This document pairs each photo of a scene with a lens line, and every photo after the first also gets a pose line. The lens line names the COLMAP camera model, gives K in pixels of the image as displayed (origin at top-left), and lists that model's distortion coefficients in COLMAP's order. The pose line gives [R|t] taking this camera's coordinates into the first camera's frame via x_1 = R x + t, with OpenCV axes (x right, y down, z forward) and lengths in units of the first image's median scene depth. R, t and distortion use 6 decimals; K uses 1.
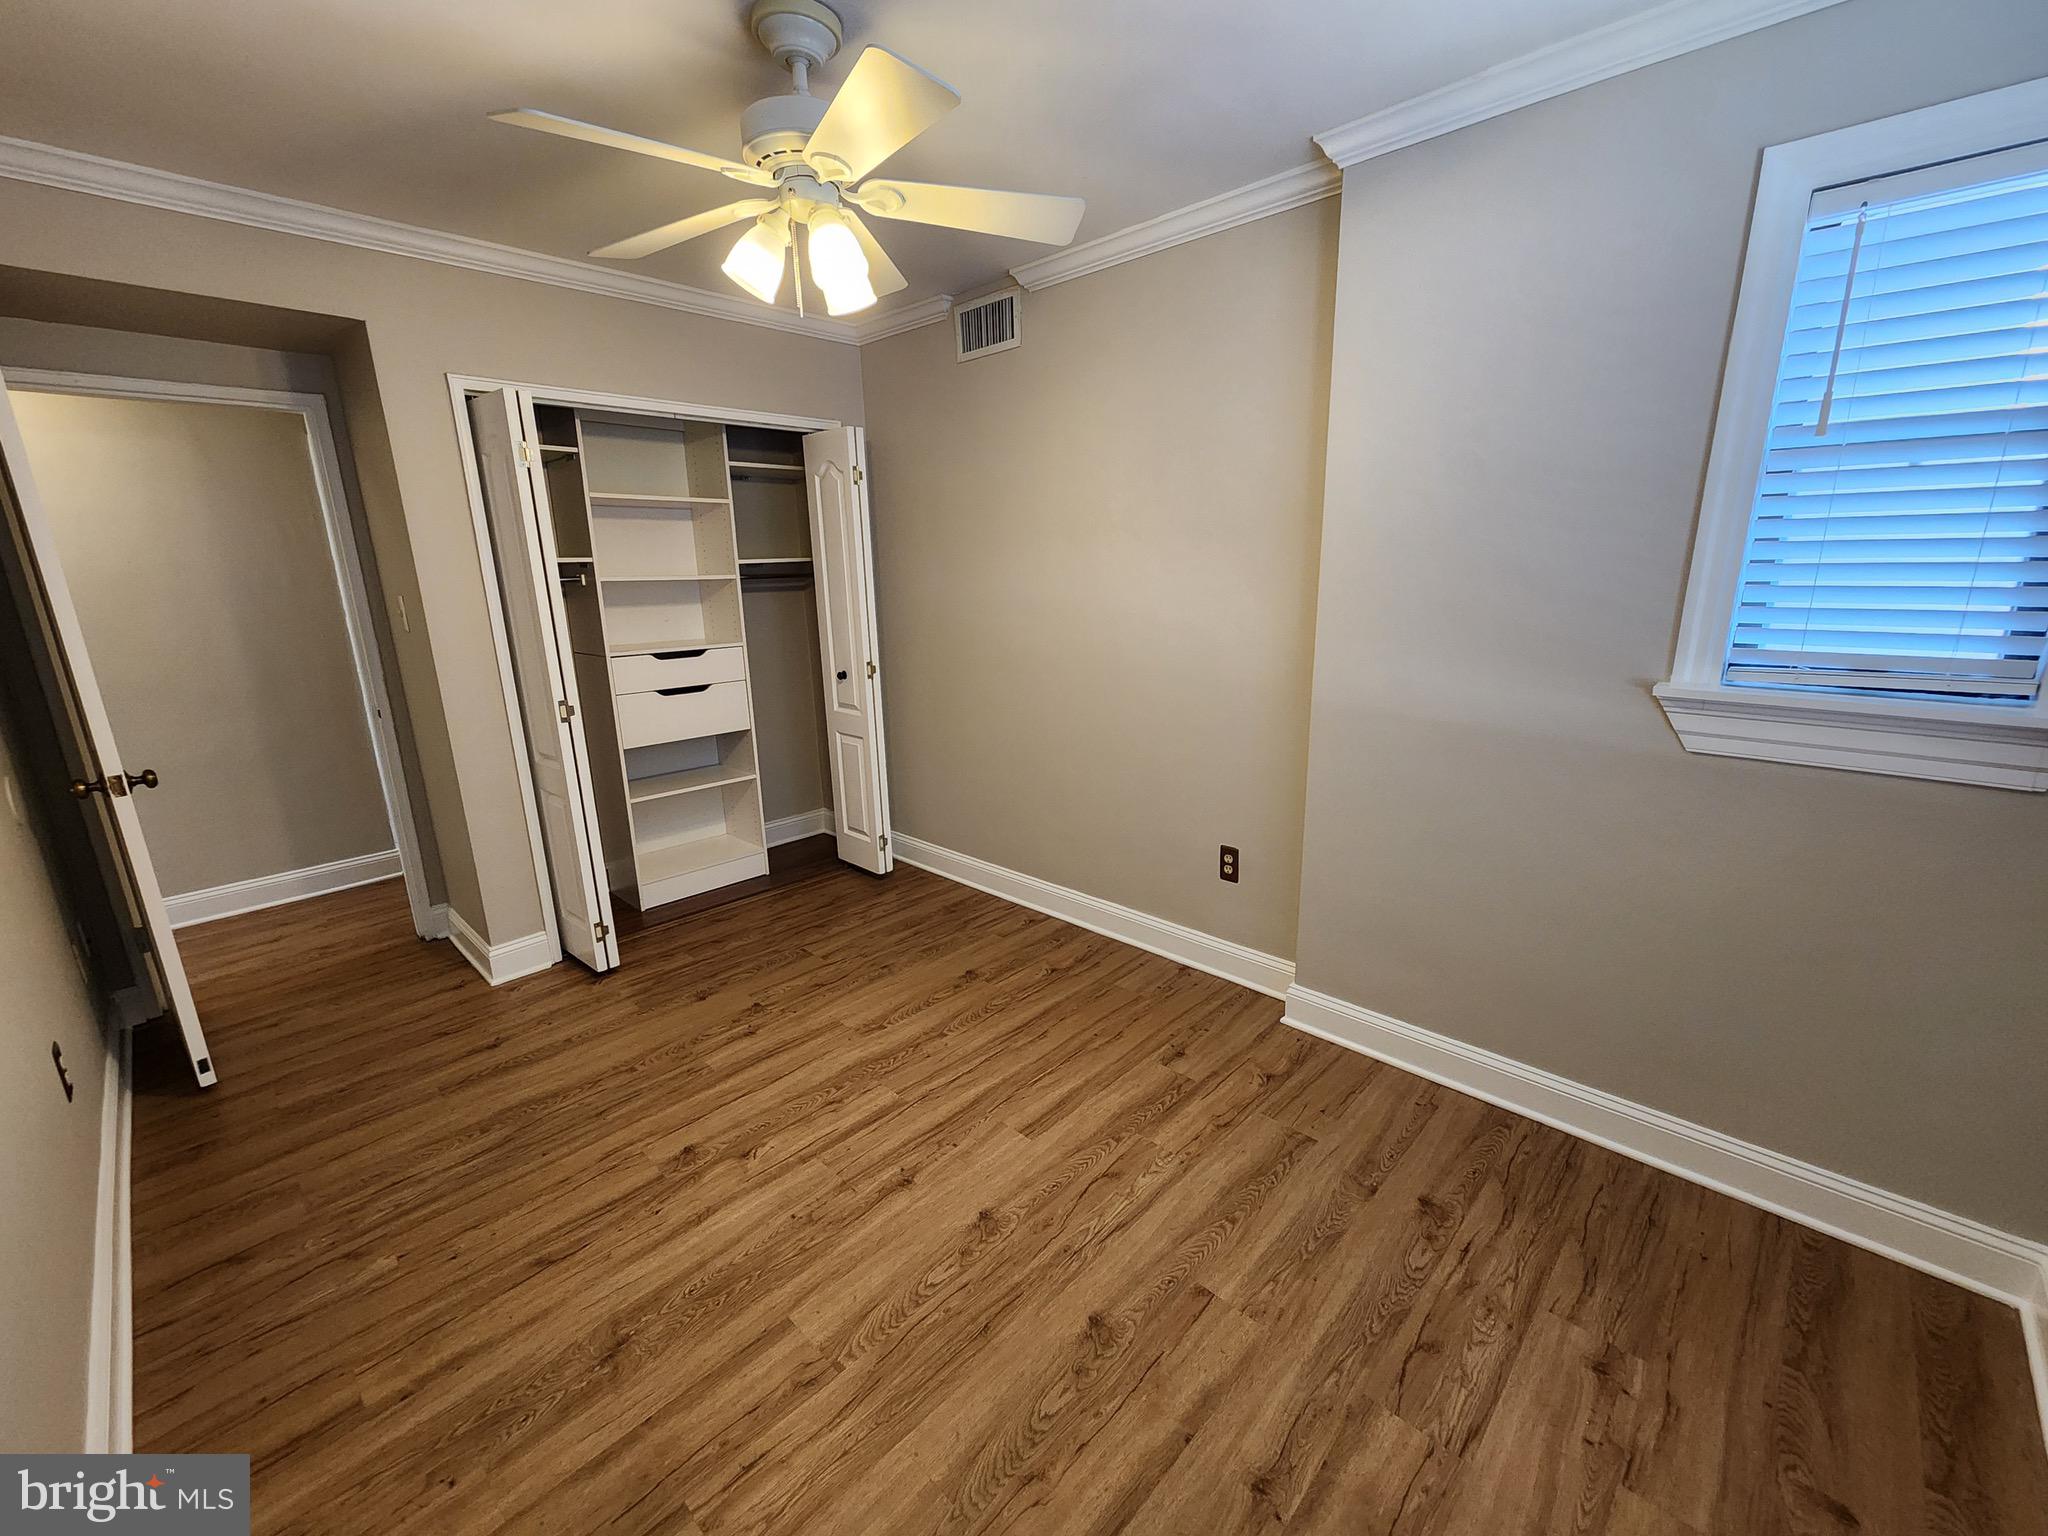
lens RADIAL K [[835.3, 0, 1026.6], [0, 835.3, 767.0], [0, 0, 1]] dist [-0.000003, -0.000491]
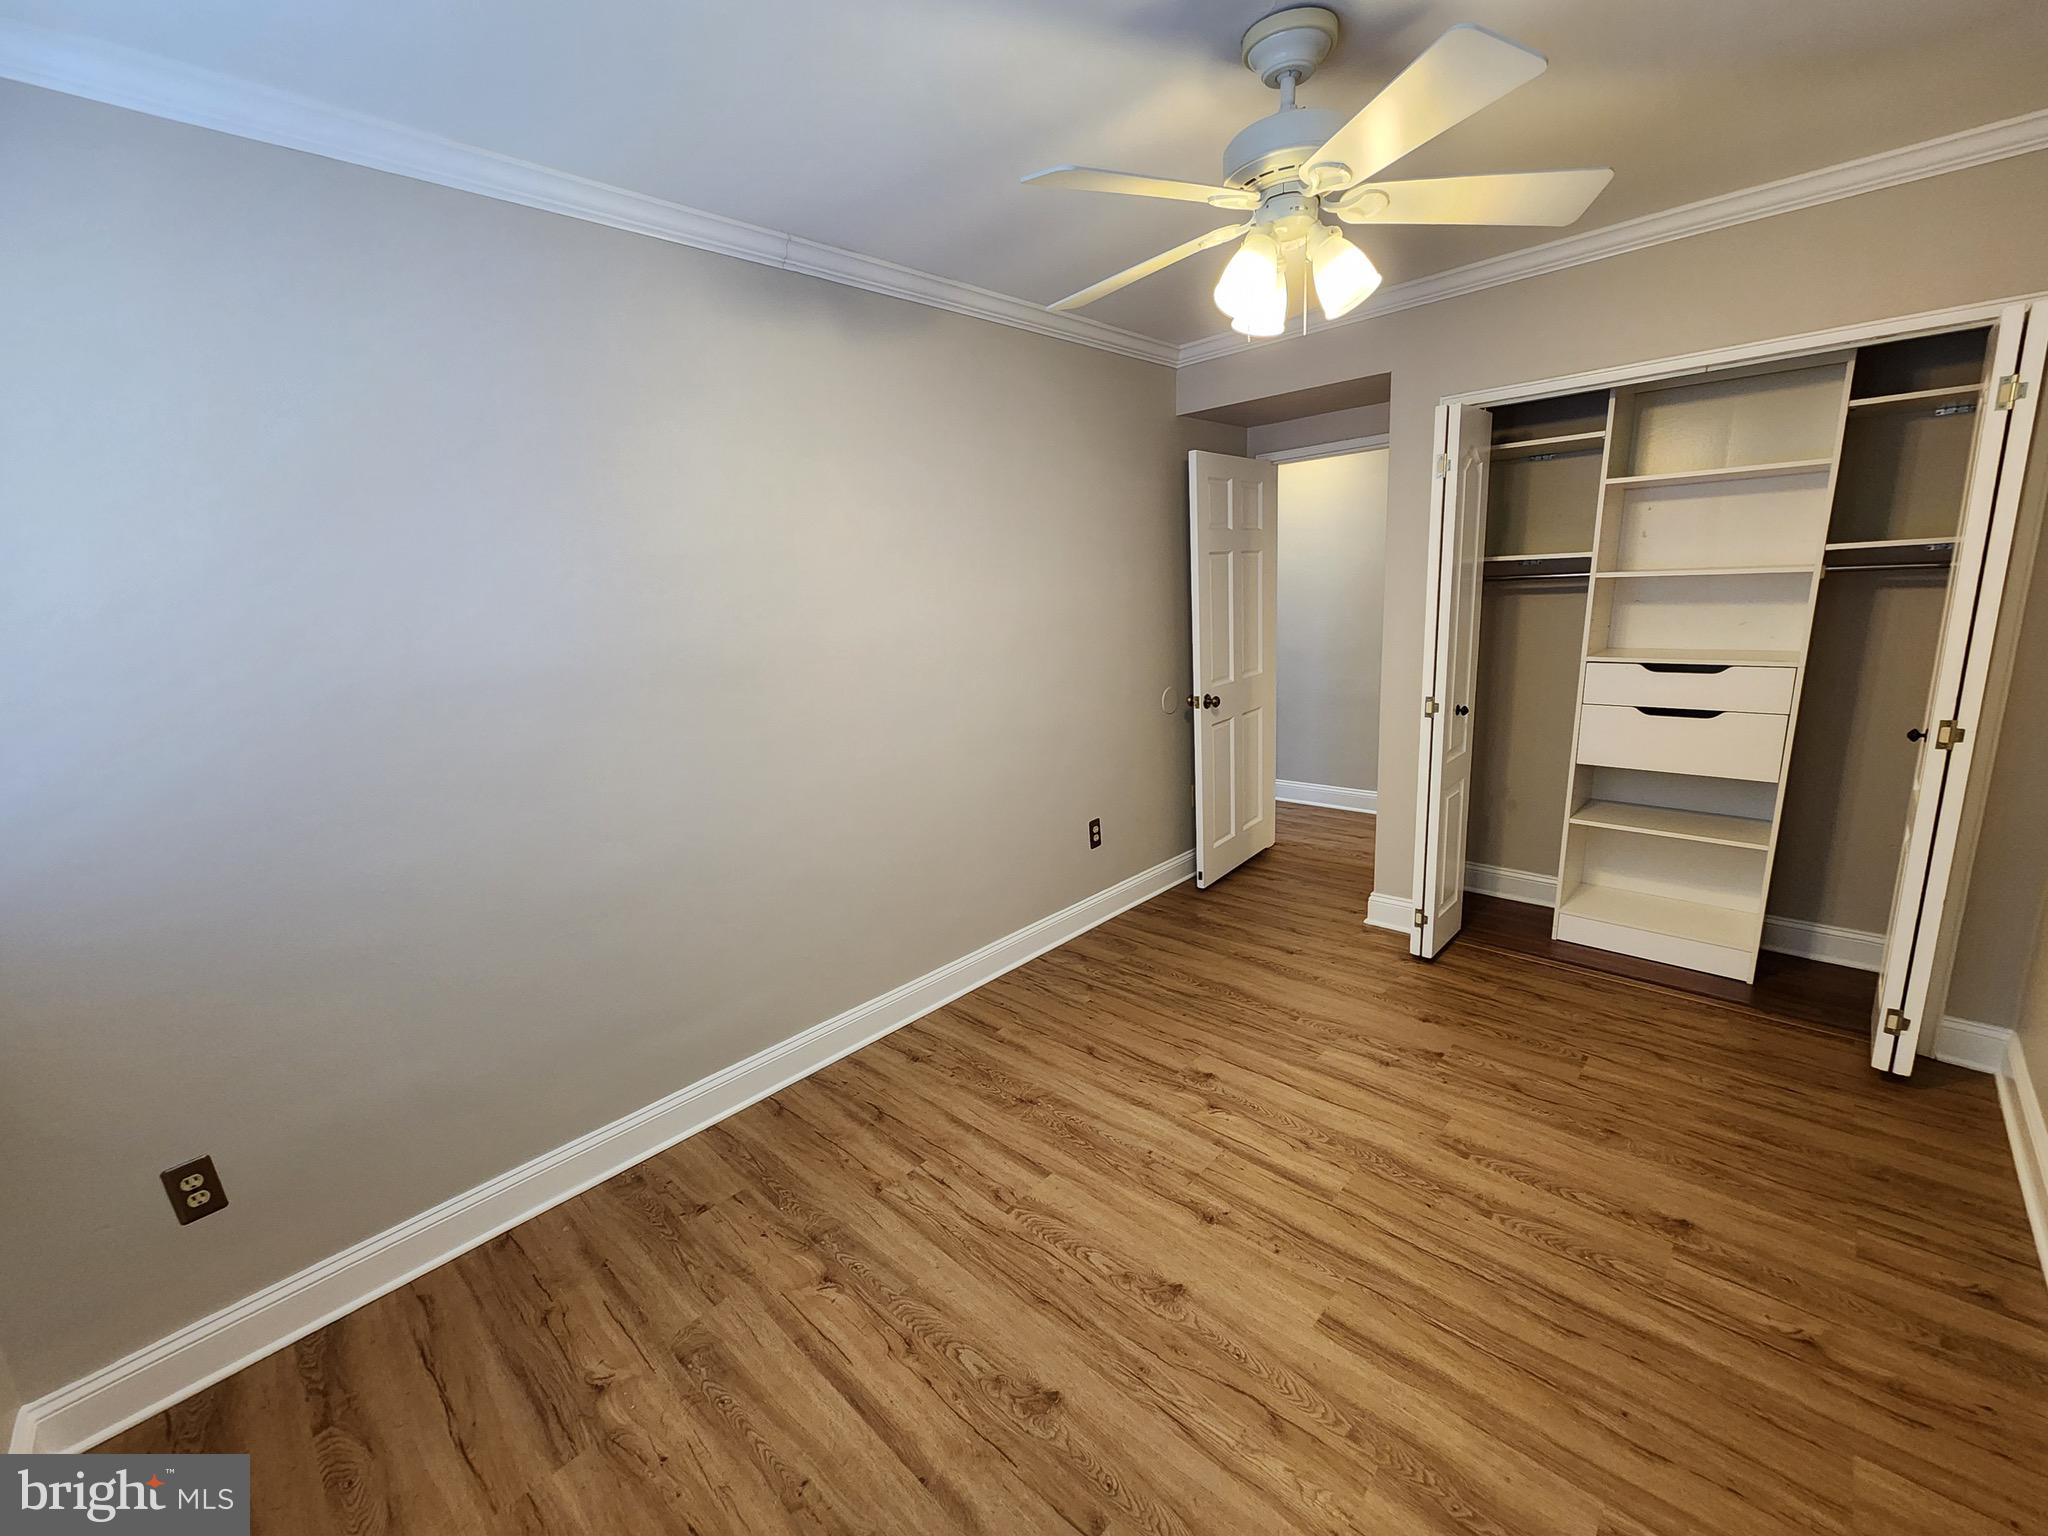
lens RADIAL K [[835.3, 0, 1029.2], [0, 835.3, 766.4], [0, 0, 1]] dist [-0.000003, -0.000491]
pose [[0.006898, 0.235105, -0.971946, 0.493339], [-0.186903, 0.955143, 0.229714, -0.143842], [0.982354, 0.180075, 0.050530, 0.462689]]
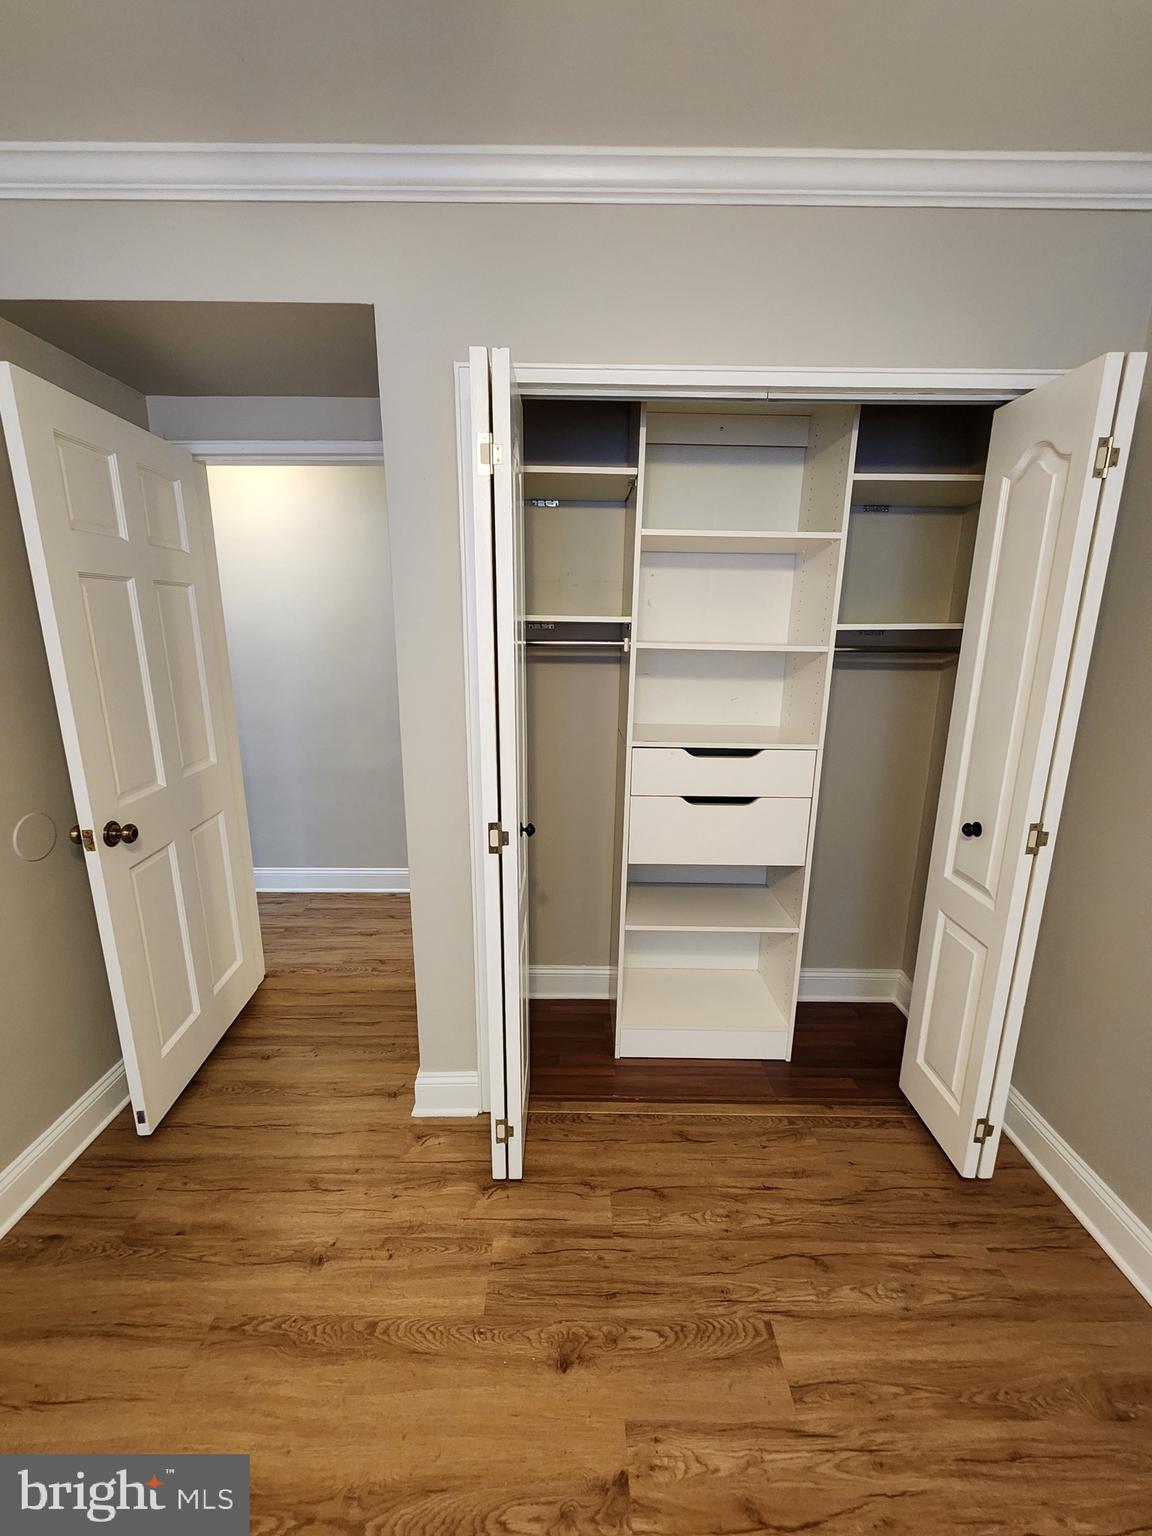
lens RADIAL K [[626.5, 0, 572.0], [0, 626.5, 772.3], [0, 0, 1]] dist [-0.000003, -0.000491]
pose [[0.693591, 0.191520, -0.694443, -0.162317], [-0.194769, 0.977964, 0.075183, -0.171281], [0.693539, 0.083110, 0.715609, 0.673087]]
